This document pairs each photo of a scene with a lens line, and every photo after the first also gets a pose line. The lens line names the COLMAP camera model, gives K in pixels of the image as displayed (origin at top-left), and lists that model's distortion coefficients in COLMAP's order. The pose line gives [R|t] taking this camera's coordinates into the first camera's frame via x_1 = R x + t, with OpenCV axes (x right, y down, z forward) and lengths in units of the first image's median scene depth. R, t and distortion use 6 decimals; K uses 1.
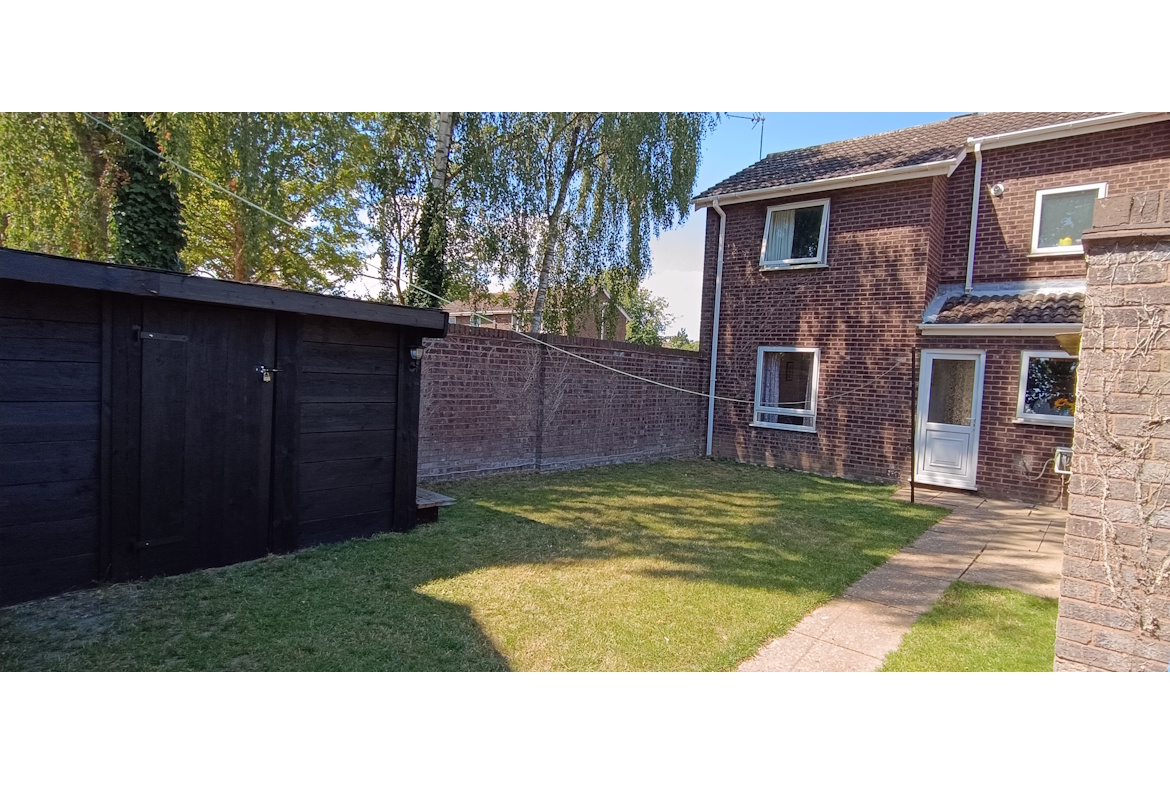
lens RADIAL K [[572.0, 0, 585.0], [0, 572.0, 392.5], [0, 0, 1]] dist [0.000099, 0.000070]
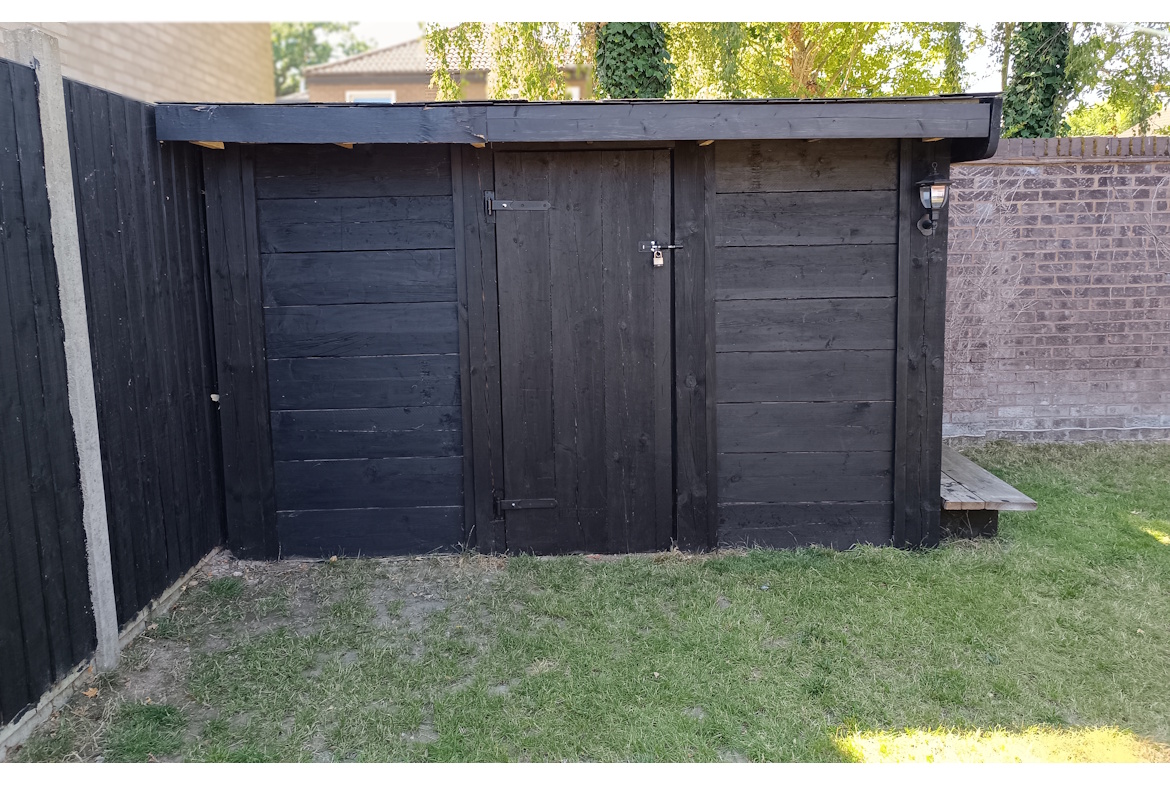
lens RADIAL K [[799.5, 0, 583.0], [0, 799.5, 320.2], [0, 0, 1]] dist [0.050734, -0.060056]
pose [[0.681695, 0.011969, -0.731539, 0.006215], [0.026310, 0.998818, 0.040859, 0.001326], [0.731163, -0.047100, 0.680574, 0.318993]]
